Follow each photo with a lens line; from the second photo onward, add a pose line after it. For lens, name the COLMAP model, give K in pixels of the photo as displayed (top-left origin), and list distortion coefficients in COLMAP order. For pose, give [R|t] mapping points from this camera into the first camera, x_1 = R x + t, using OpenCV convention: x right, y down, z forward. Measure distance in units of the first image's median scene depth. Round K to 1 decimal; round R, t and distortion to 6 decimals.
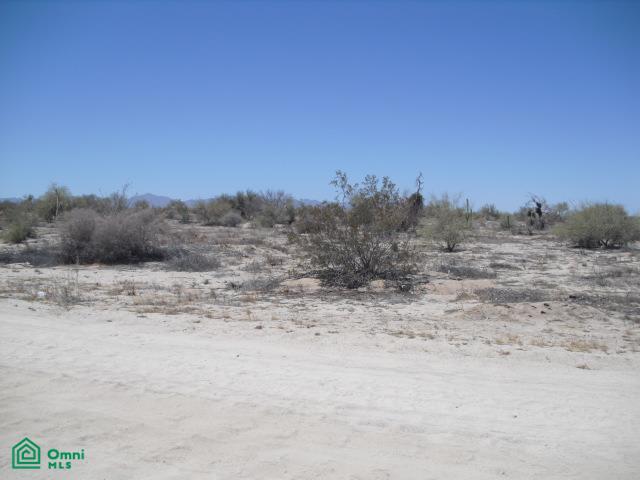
lens RADIAL K [[683.2, 0, 320.3], [0, 683.2, 241.3], [0, 0, 1]] dist [-0.114346, 0.000000]
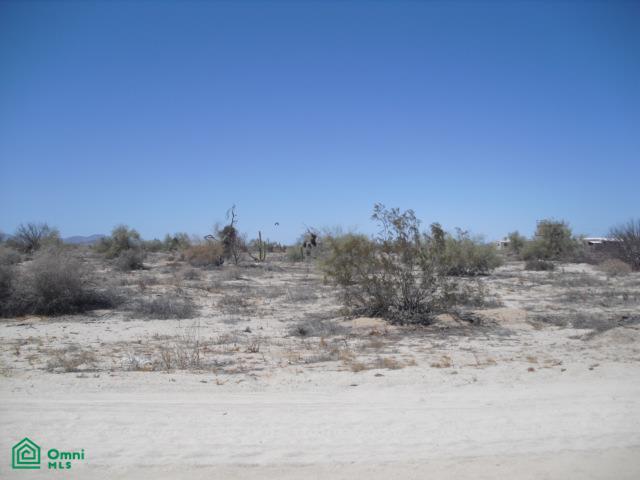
lens RADIAL K [[683.2, 0, 320.2], [0, 683.2, 240.1], [0, 0, 1]] dist [-0.114346, 0.000000]
pose [[0.881576, -0.013736, 0.471843, -0.396762], [0.036749, 0.998540, -0.039591, -0.012350], [-0.470610, 0.052242, 0.880793, 0.135535]]
